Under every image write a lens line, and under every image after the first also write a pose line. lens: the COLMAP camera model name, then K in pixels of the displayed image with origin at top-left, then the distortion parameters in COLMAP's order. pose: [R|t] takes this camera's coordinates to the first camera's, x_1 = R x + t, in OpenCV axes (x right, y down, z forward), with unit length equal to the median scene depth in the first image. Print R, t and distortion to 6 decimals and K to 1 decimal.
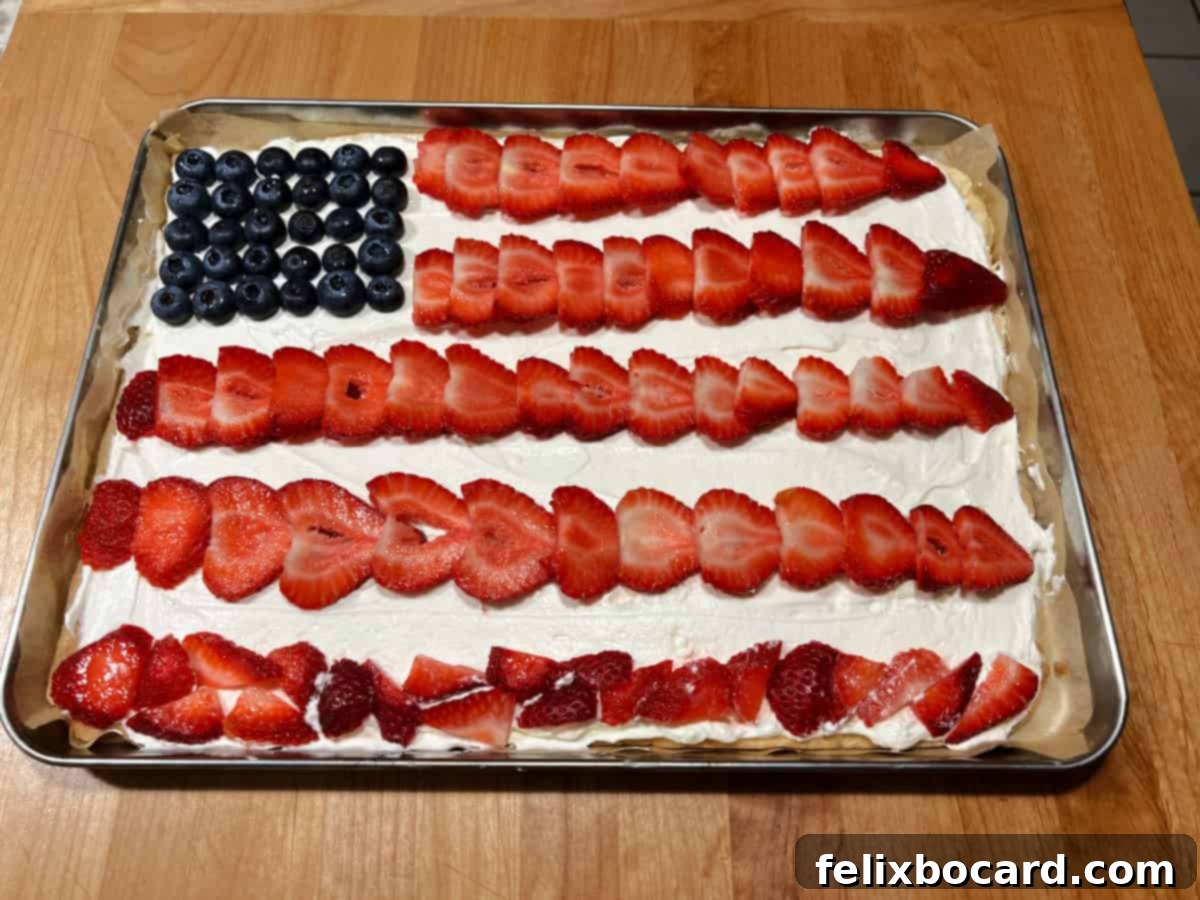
lens RADIAL K [[868.8, 0, 600.0], [0, 868.8, 450.0], [0, 0, 1]] dist [-0.002994, -0.003459]
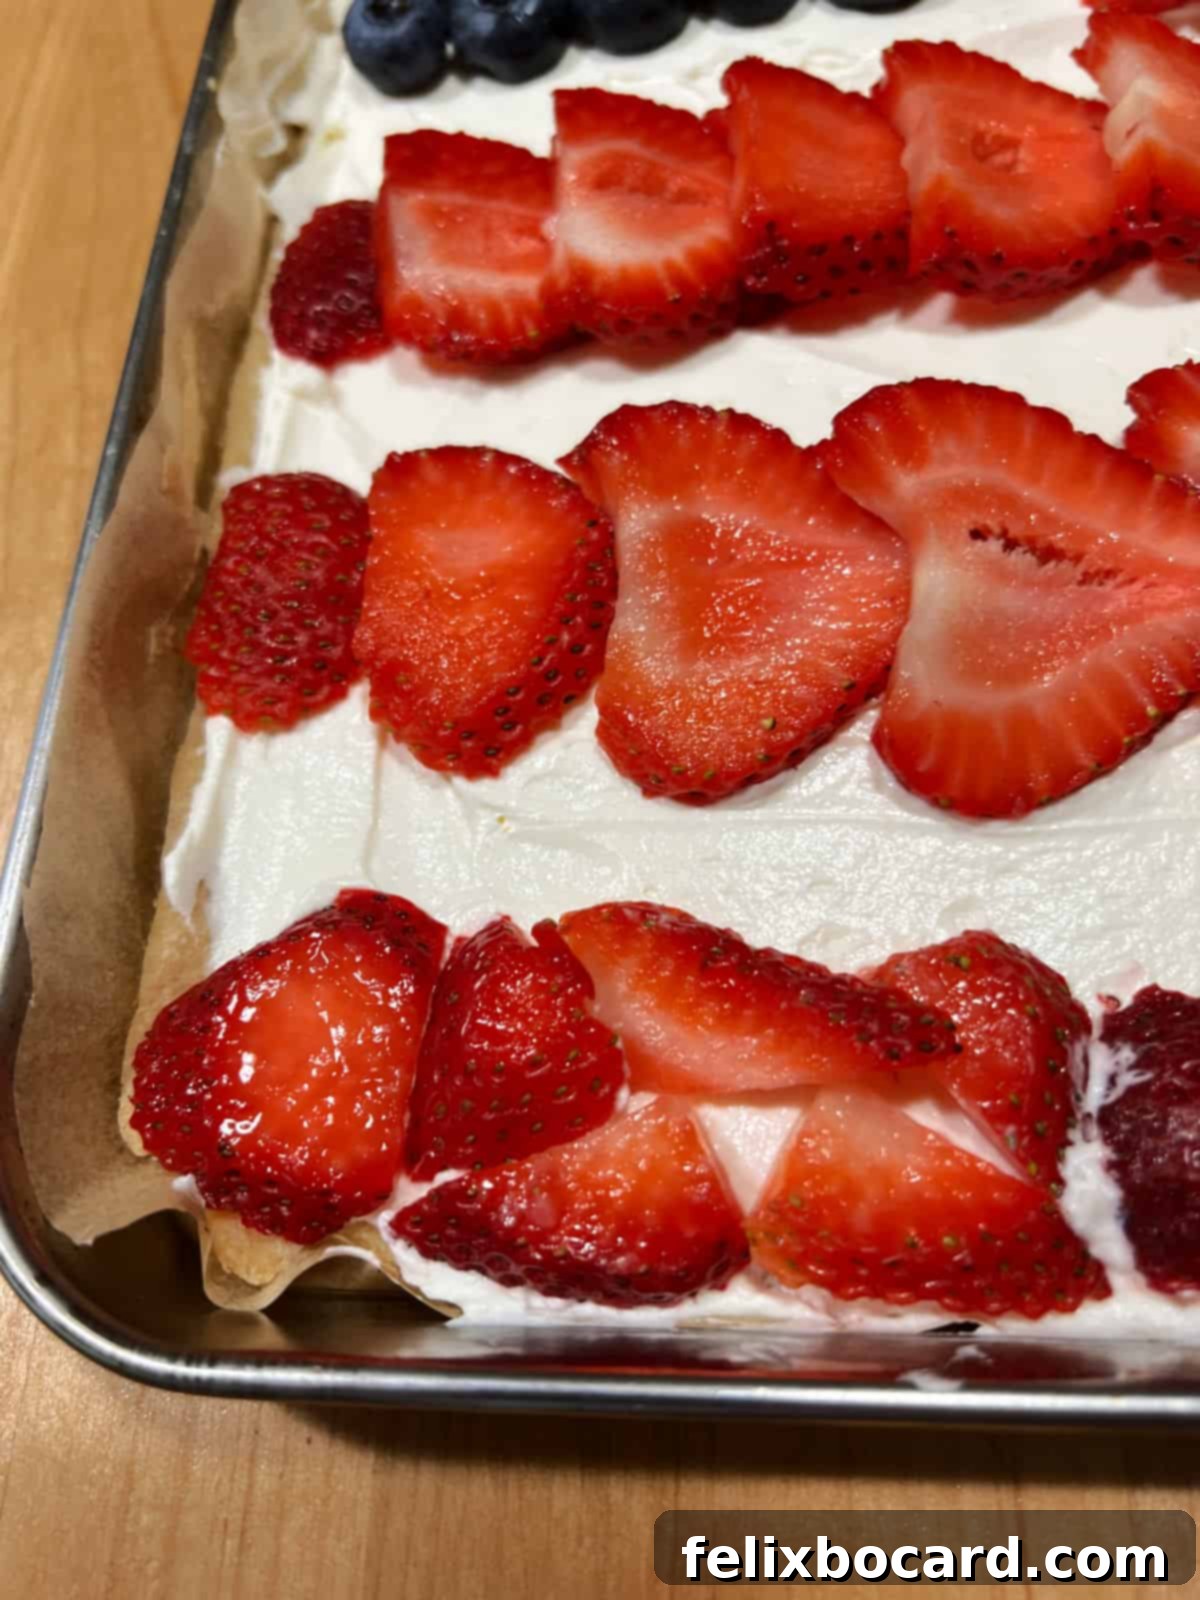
lens RADIAL K [[1158.4, 0, 602.6], [0, 1158.4, 829.9], [0, 0, 1]] dist [-0.002994, -0.003459]
pose [[0.989203, -0.033881, -0.142582, -0.398556], [0.035117, 0.999364, 0.006161, 0.178566], [0.142282, -0.011101, 0.989764, 0.608638]]
